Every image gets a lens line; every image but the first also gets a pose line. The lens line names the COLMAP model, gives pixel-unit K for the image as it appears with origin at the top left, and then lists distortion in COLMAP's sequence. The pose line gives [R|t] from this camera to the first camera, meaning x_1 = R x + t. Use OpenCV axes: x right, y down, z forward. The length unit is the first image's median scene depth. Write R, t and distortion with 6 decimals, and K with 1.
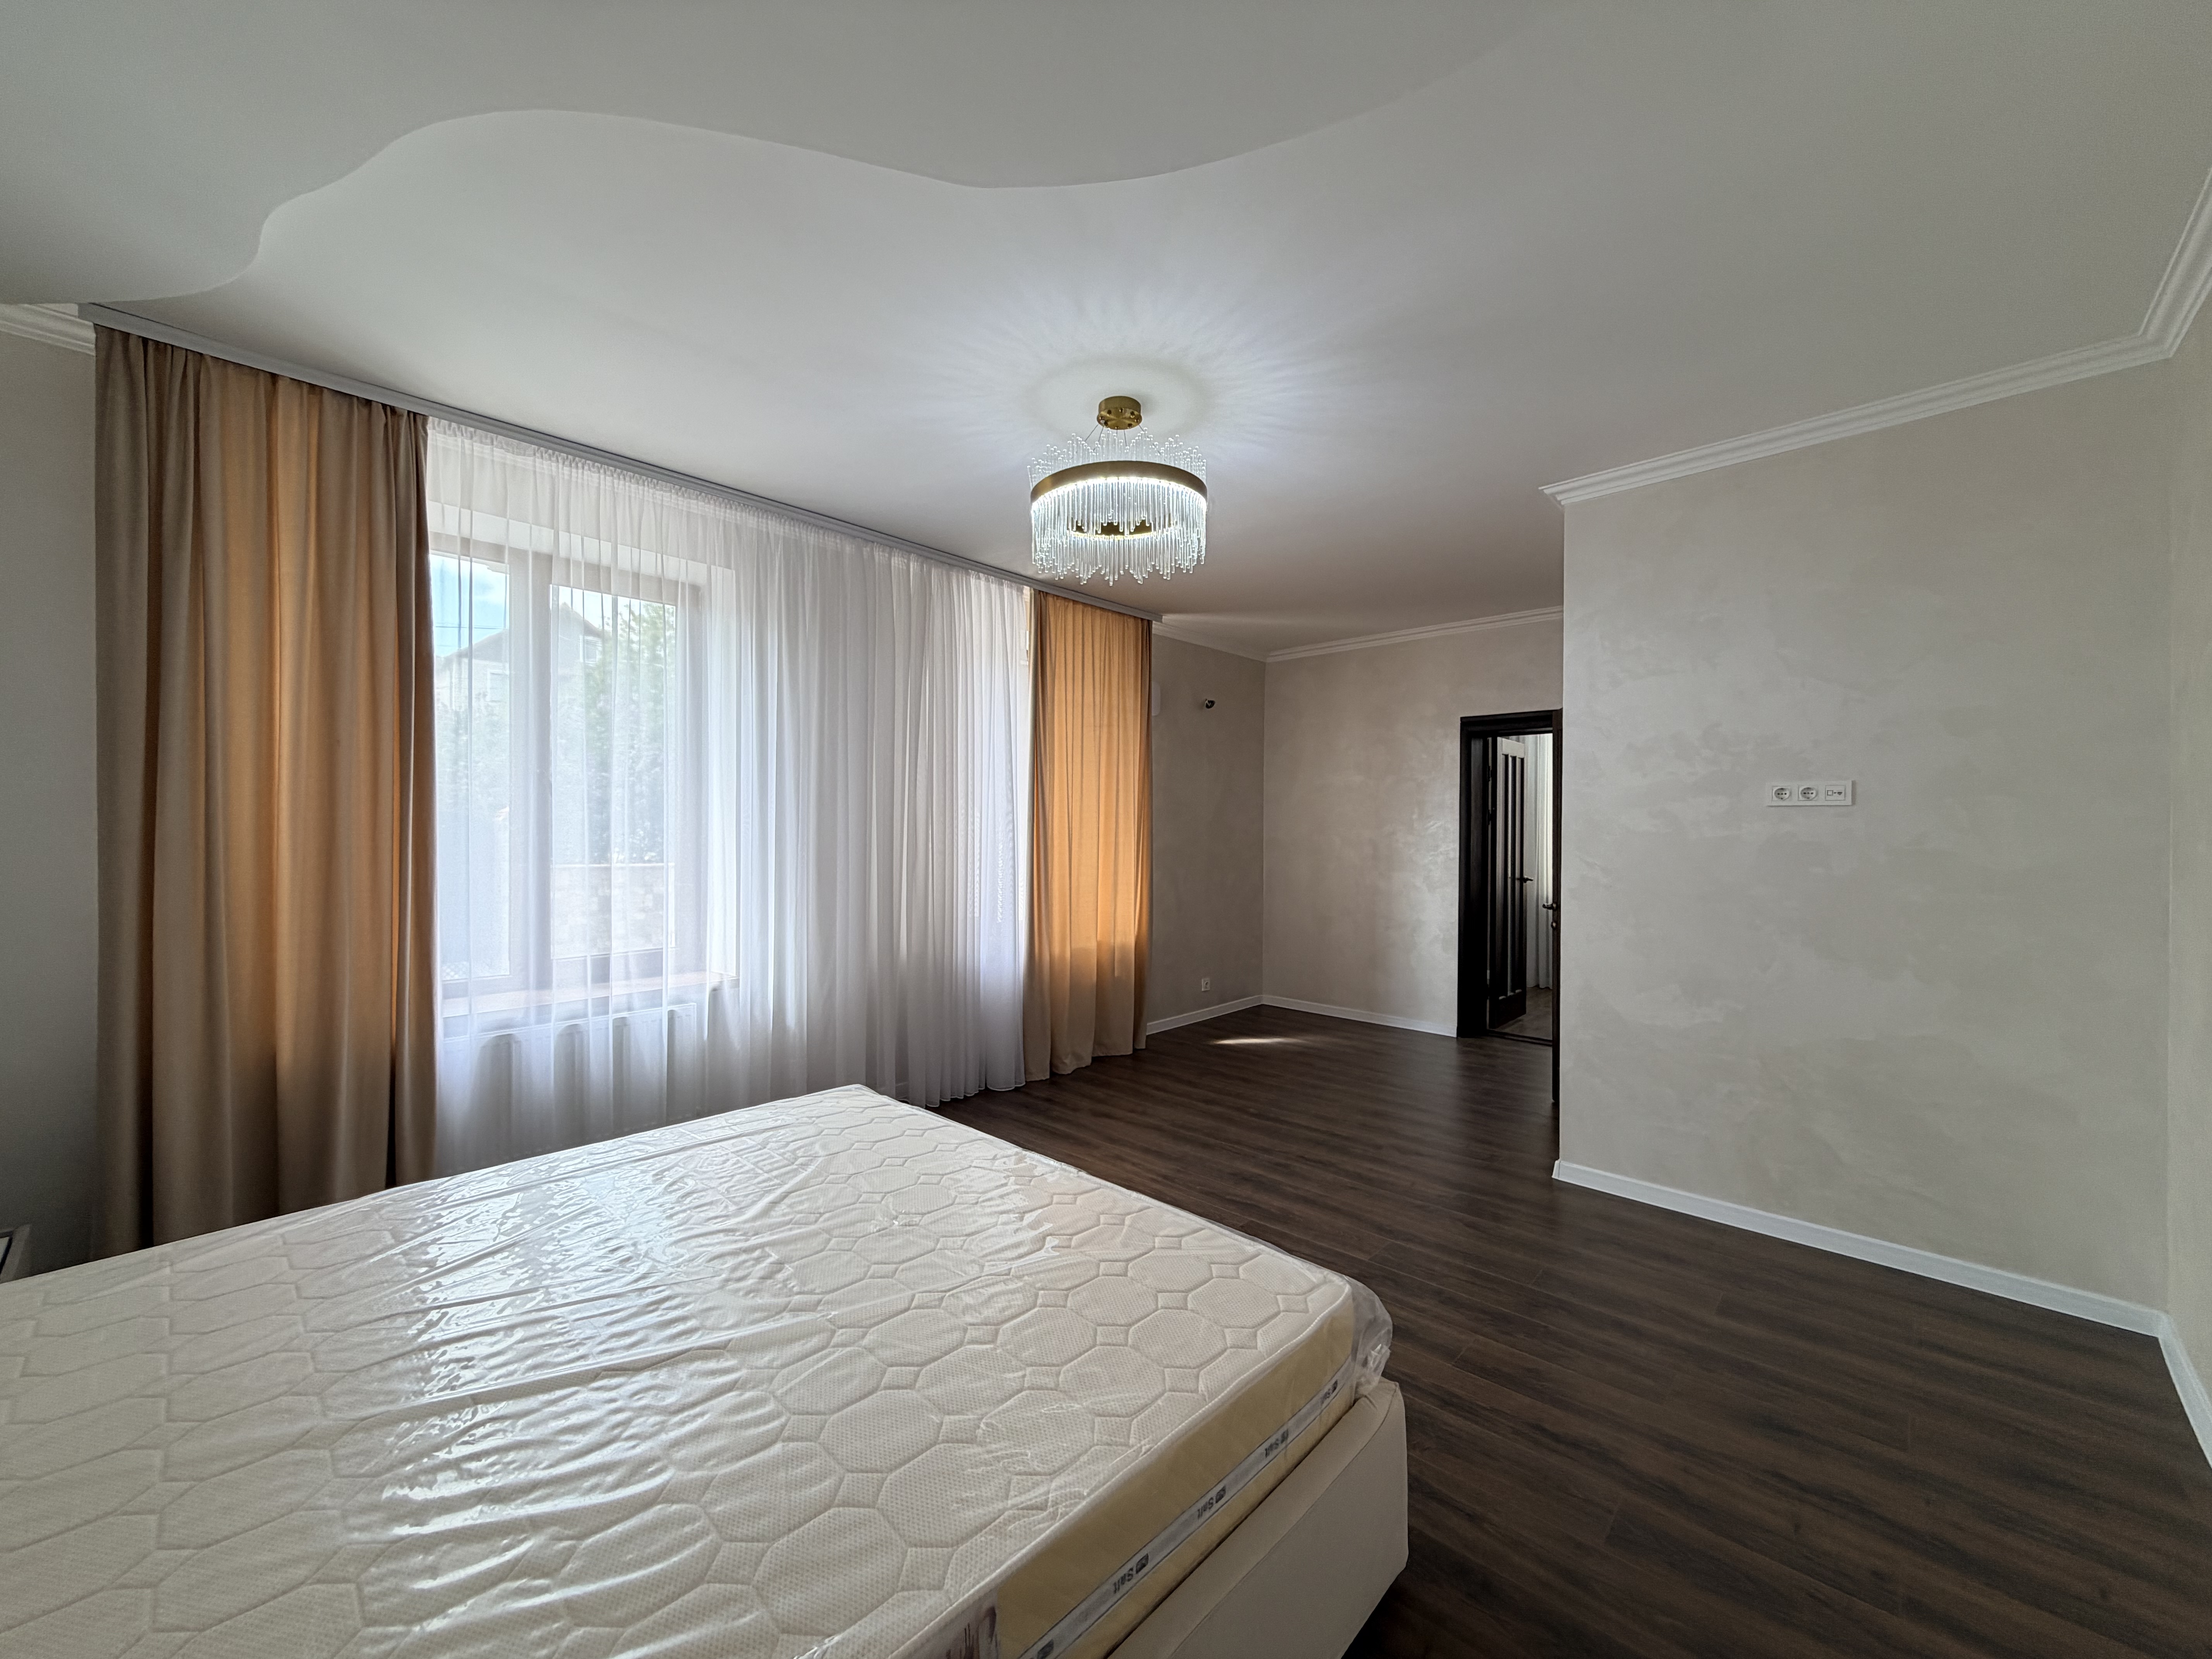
lens RADIAL K [[870.1, 0, 1104.7], [0, 870.1, 830.3], [0, 0, 1]] dist [0.001252, 0.000139]
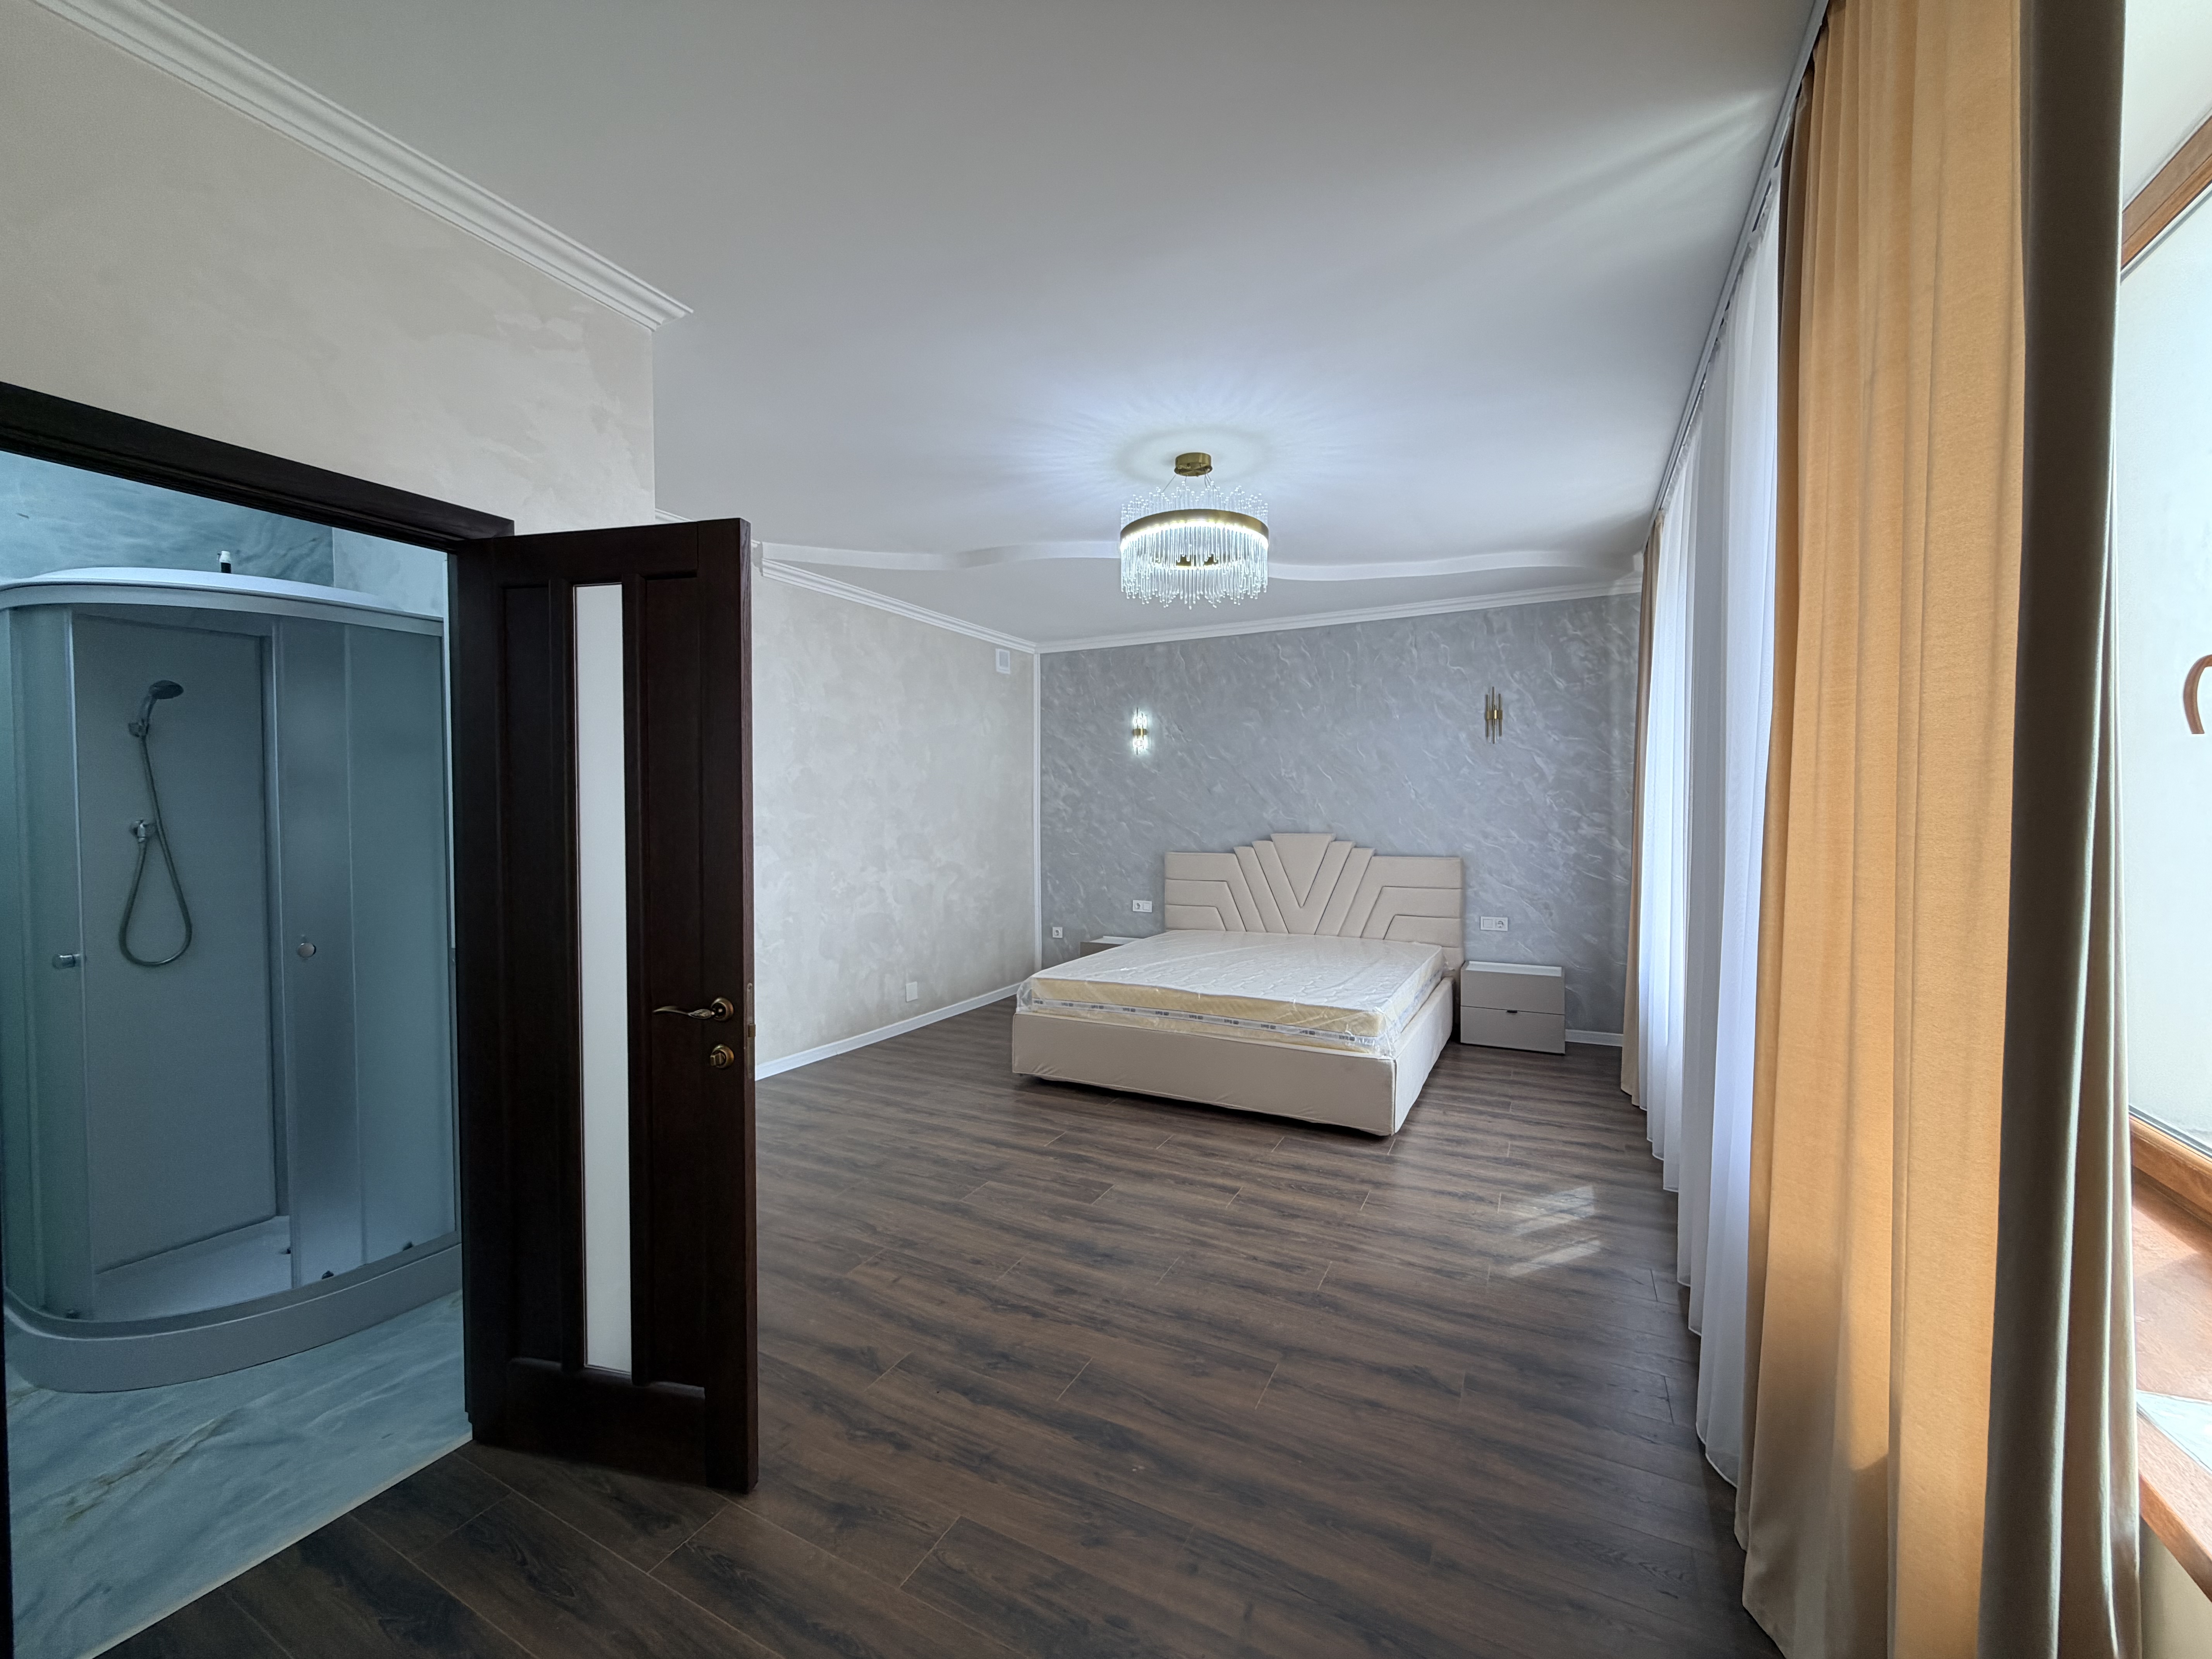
lens RADIAL K [[870.1, 0, 1109.4], [0, 870.1, 835.2], [0, 0, 1]] dist [0.001252, 0.000139]
pose [[-0.962445, 0.008403, -0.271346, 0.368438], [-0.000281, 0.999489, 0.031949, -0.009844], [0.271476, 0.030825, -0.961951, 1.730245]]
